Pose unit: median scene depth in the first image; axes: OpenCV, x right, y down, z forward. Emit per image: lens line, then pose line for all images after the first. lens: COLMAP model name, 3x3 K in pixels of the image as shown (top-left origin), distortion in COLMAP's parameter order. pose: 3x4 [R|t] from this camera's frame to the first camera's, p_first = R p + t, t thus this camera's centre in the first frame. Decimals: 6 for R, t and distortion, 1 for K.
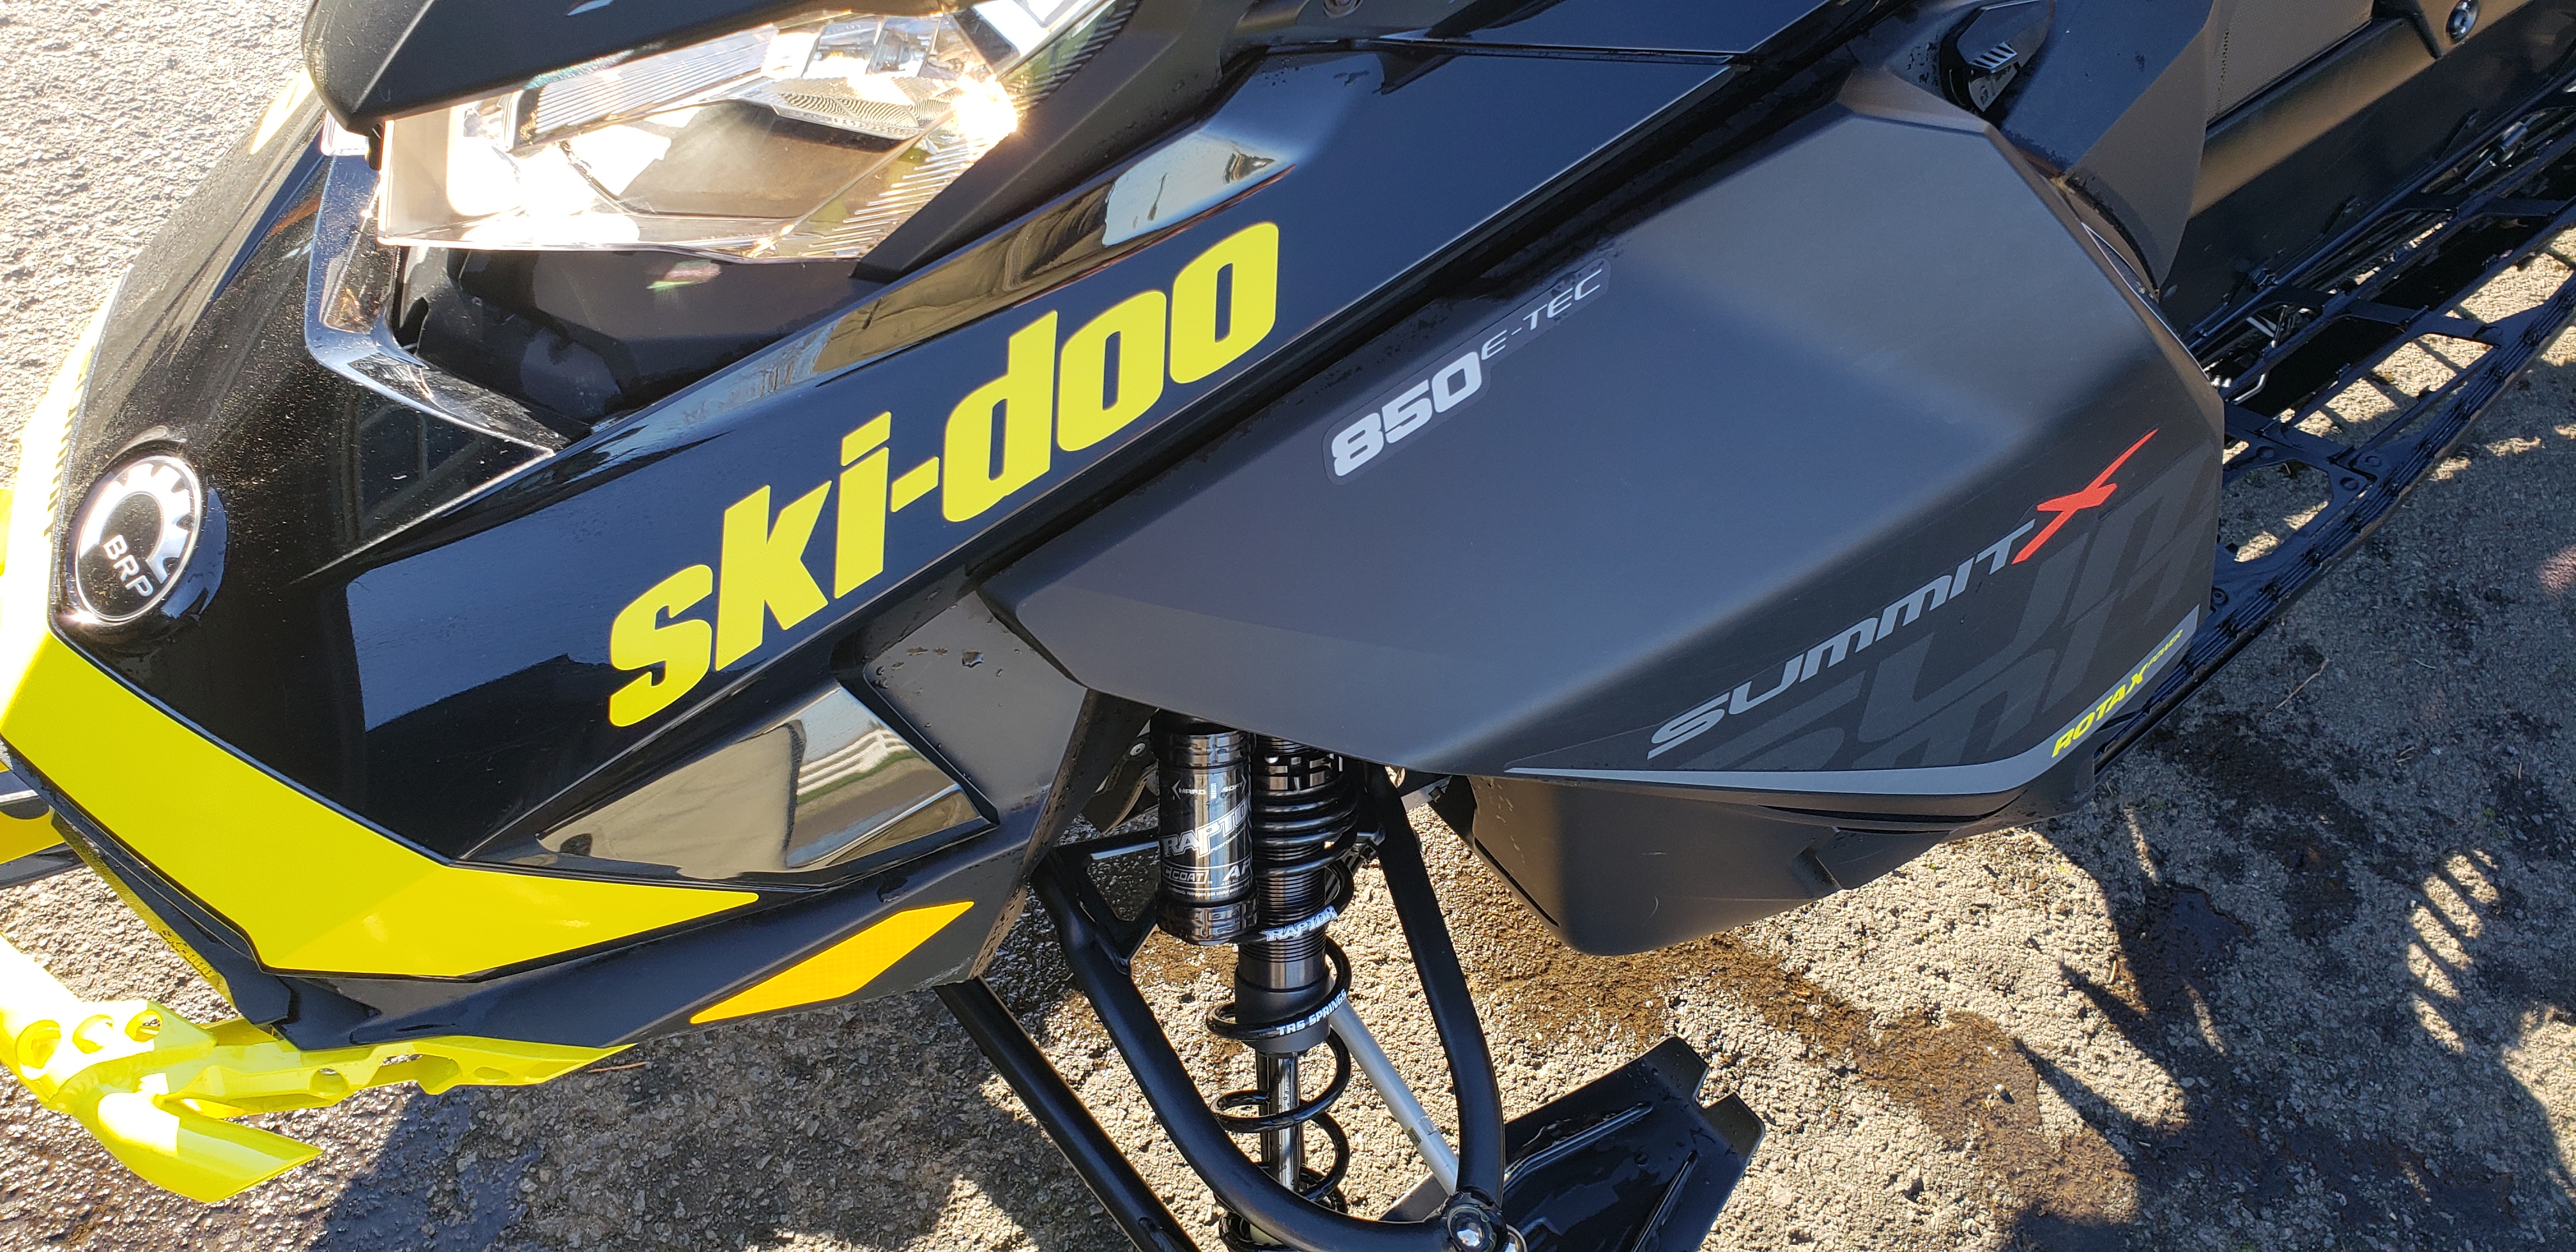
lens RADIAL K [[2009.9, 0, 1288.0], [0, 2009.9, 626.0], [0, 0, 1]] dist [-0.038418, 0.066051]
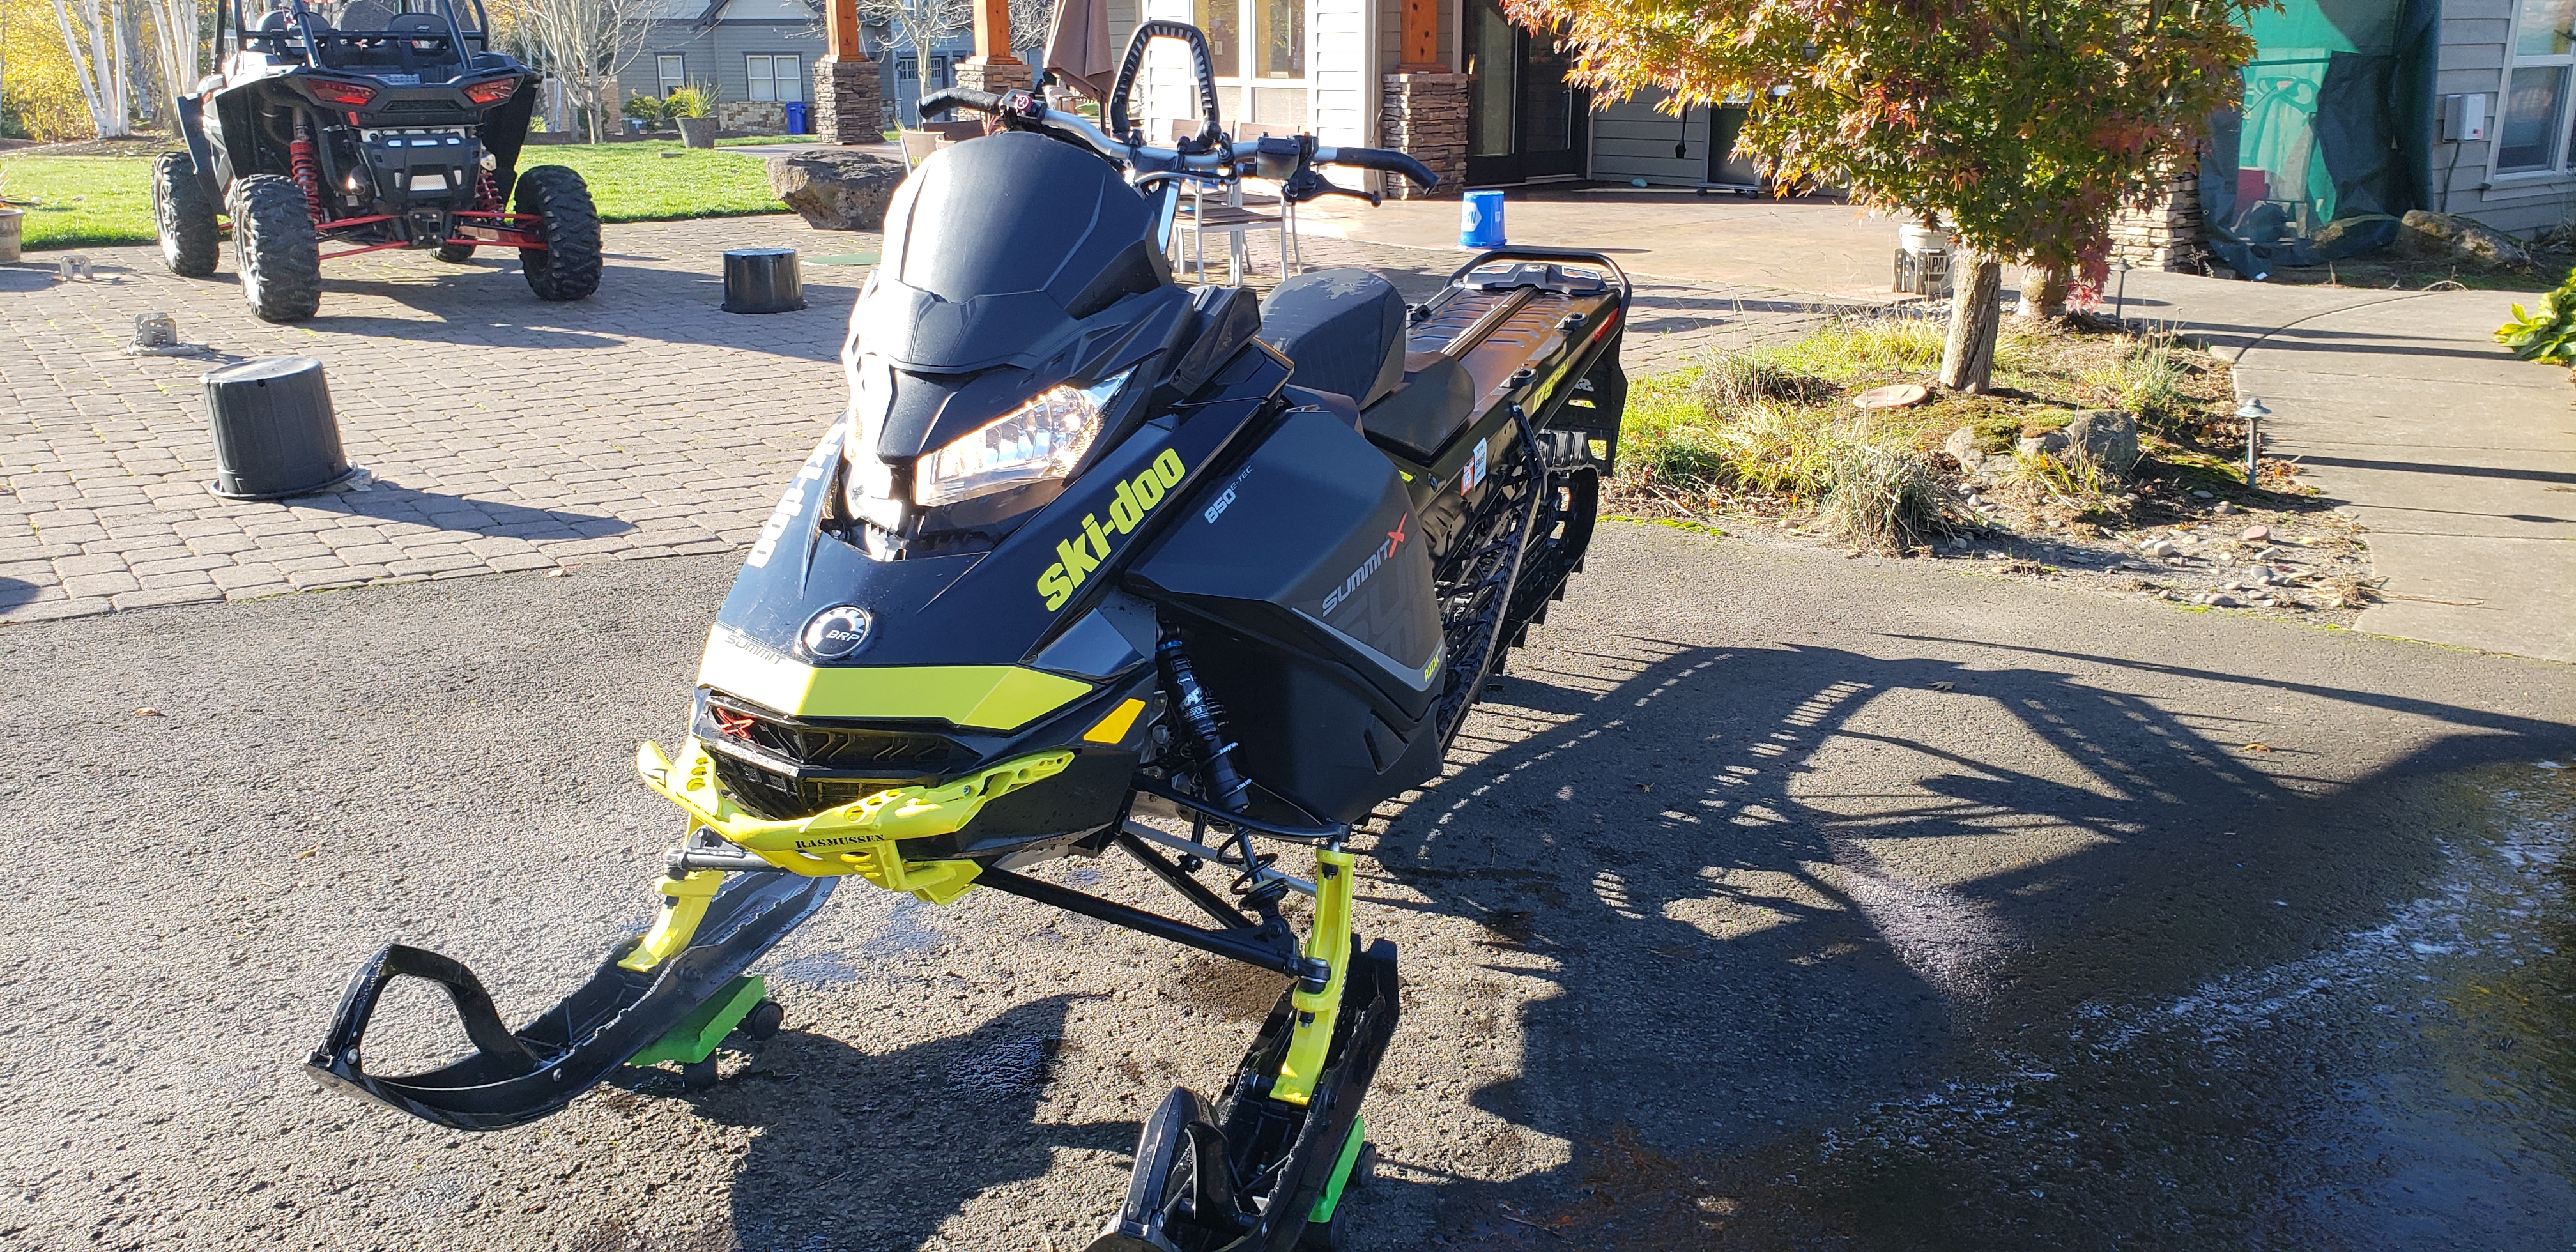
lens RADIAL K [[2009.9, 0, 1288.0], [0, 2009.9, 626.0], [0, 0, 1]] dist [-0.038418, 0.066051]
pose [[0.835093, -0.206375, 0.509930, -1.579893], [0.447364, 0.794214, -0.411204, 1.463321], [-0.320132, 0.571518, 0.755568, -1.370232]]
